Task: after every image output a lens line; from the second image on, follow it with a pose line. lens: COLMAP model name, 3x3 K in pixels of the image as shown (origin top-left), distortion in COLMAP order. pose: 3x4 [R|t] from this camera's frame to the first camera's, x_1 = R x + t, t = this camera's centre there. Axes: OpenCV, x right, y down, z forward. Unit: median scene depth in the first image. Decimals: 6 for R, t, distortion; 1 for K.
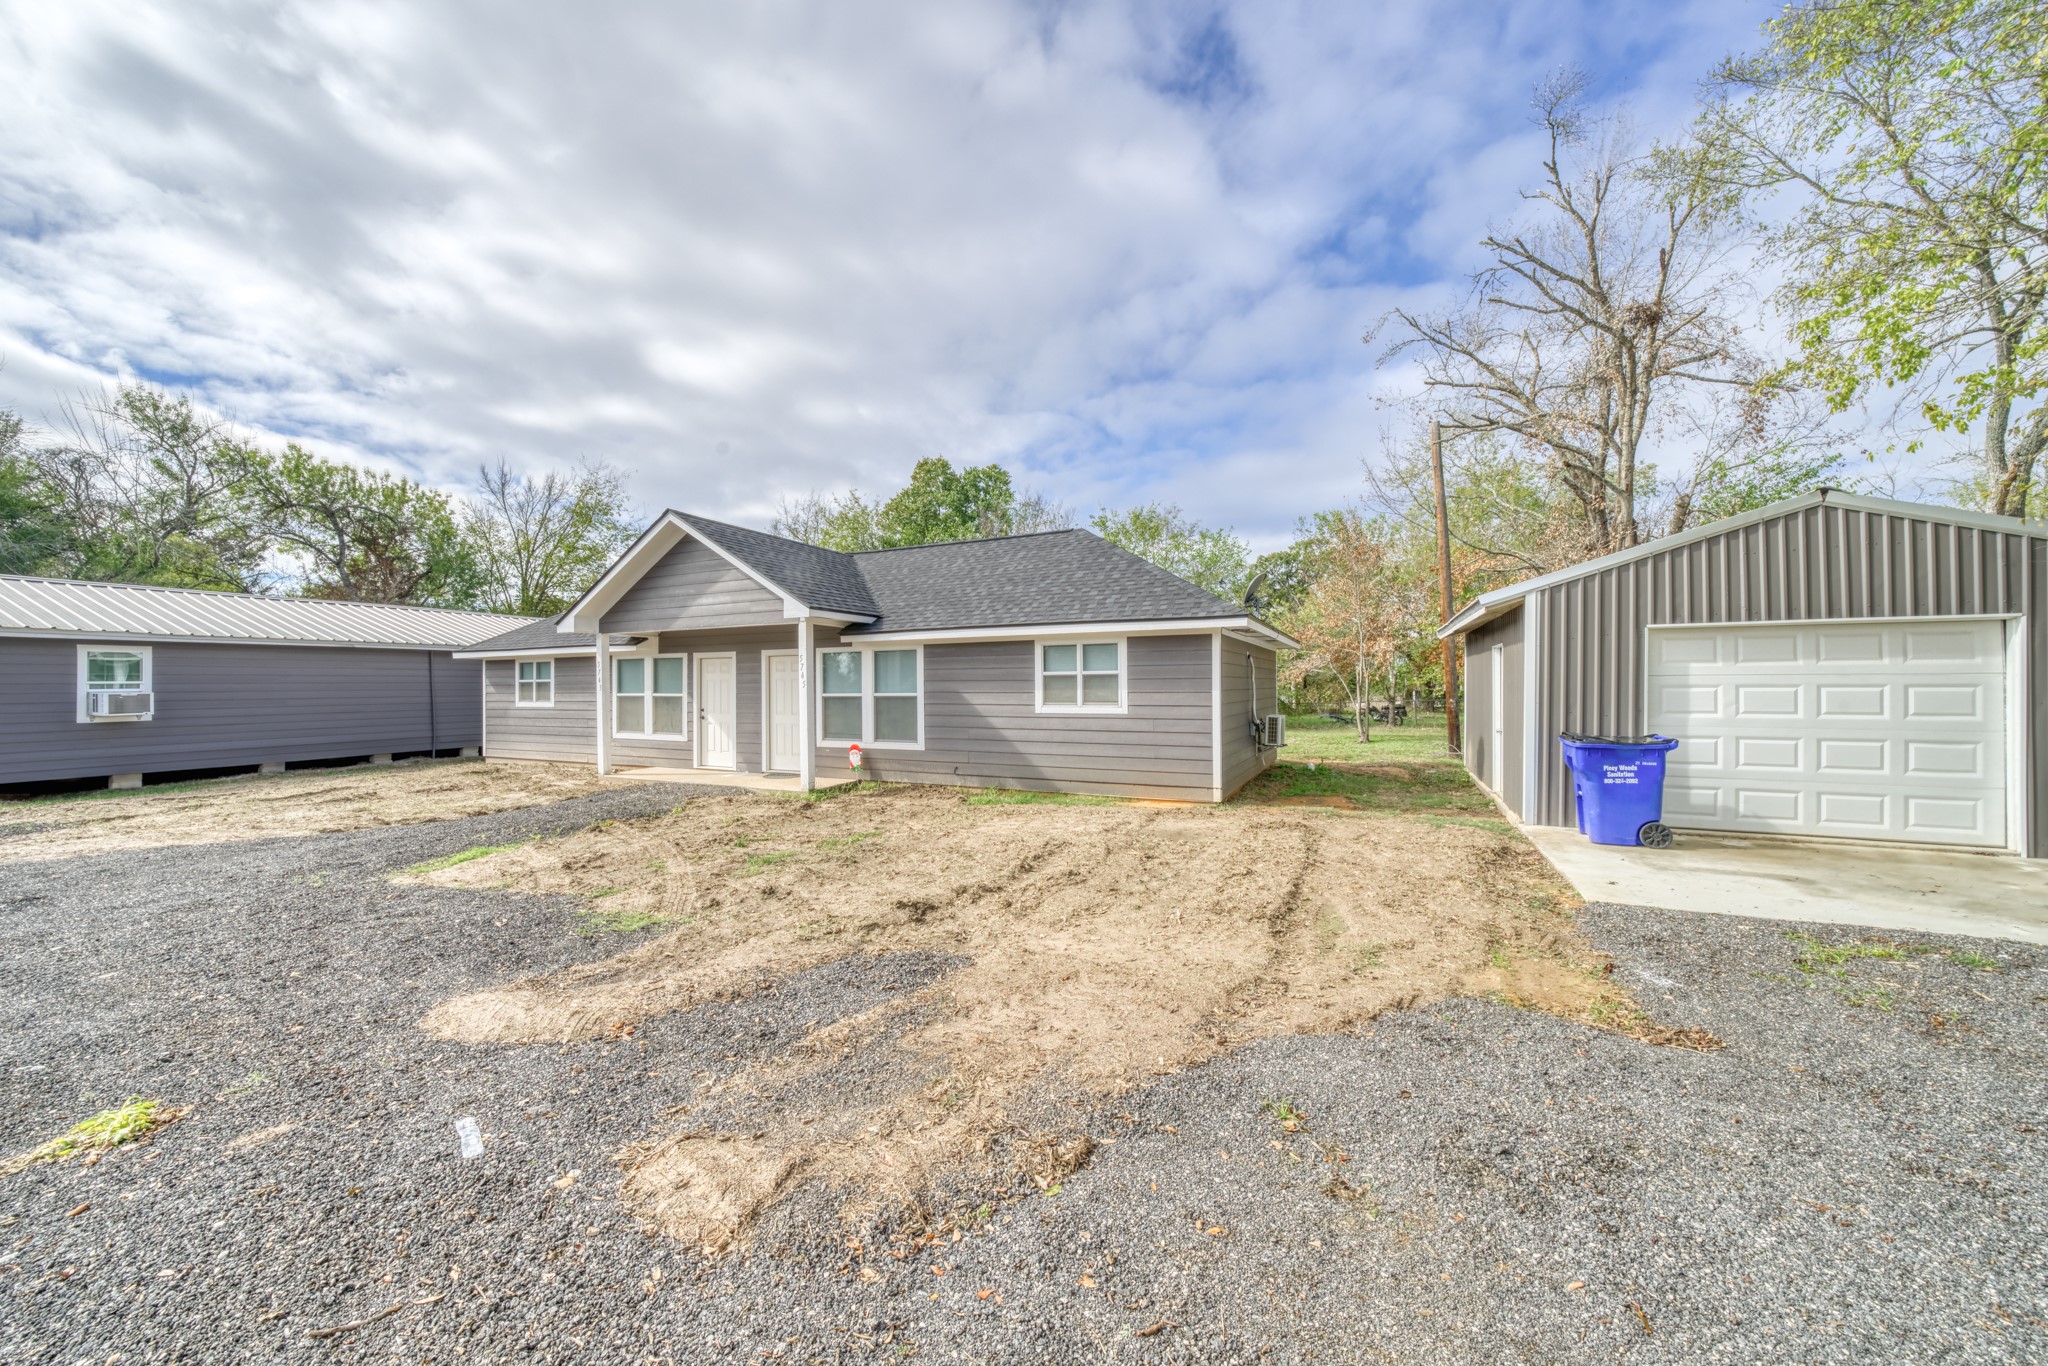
lens RADIAL K [[726.8, 0, 1001.8], [0, 726.8, 681.1], [0, 0, 1]] dist [-0.007011, 0.000299]
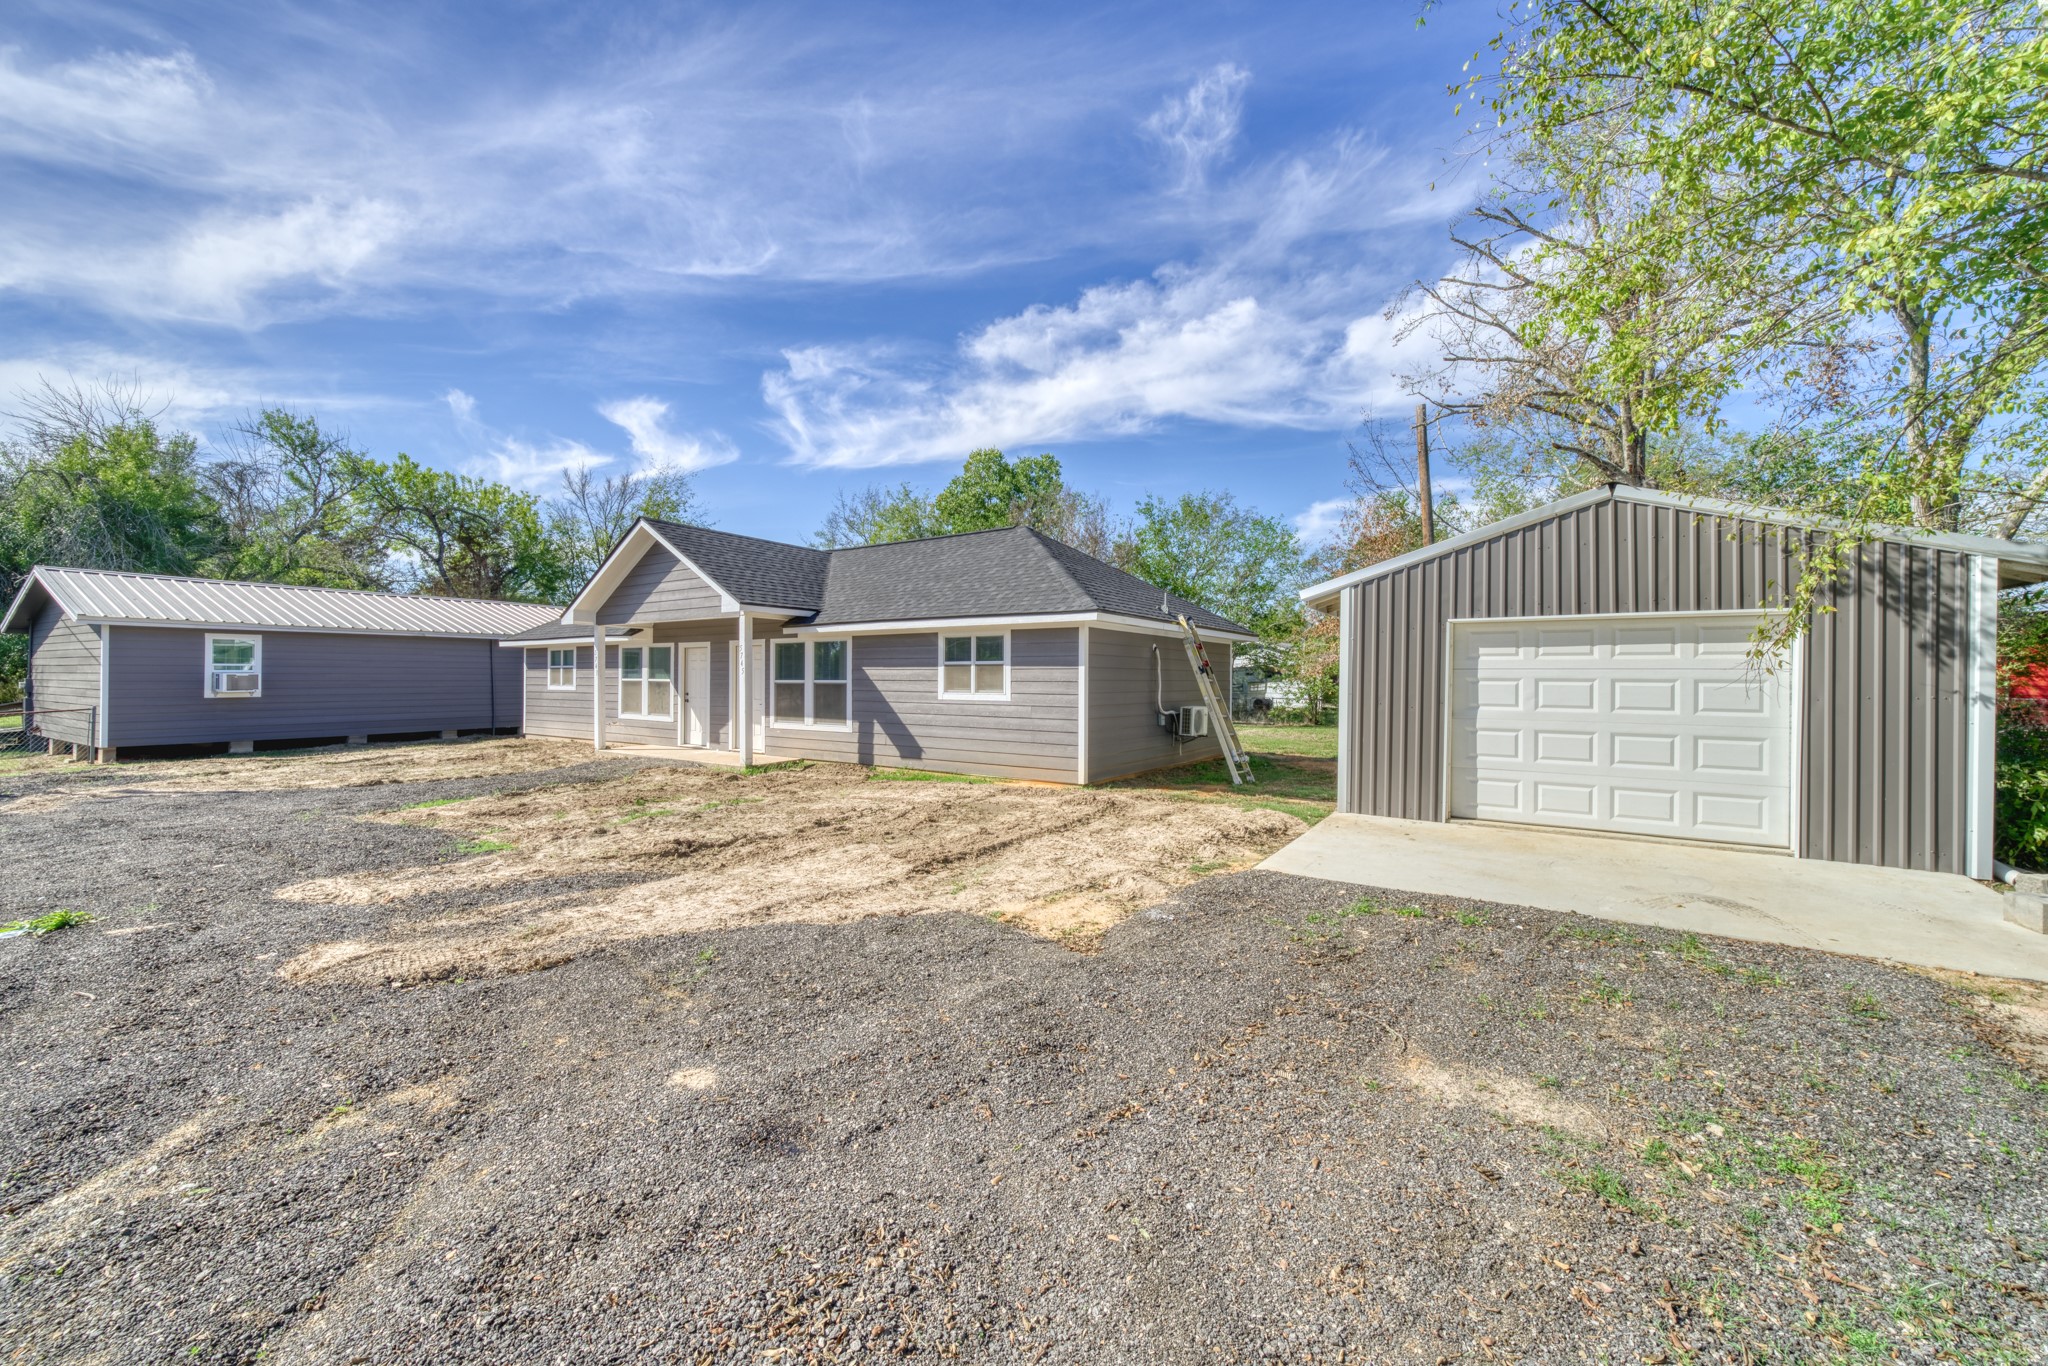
lens RADIAL K [[760.7, 0, 1005.7], [0, 760.7, 677.9], [0, 0, 1]] dist [-0.000768, -0.000100]
pose [[0.990390, 0.011511, -0.137823, 0.222834], [-0.010806, 0.999924, 0.005857, 0.002749], [0.137880, -0.004312, 0.990440, -0.080538]]
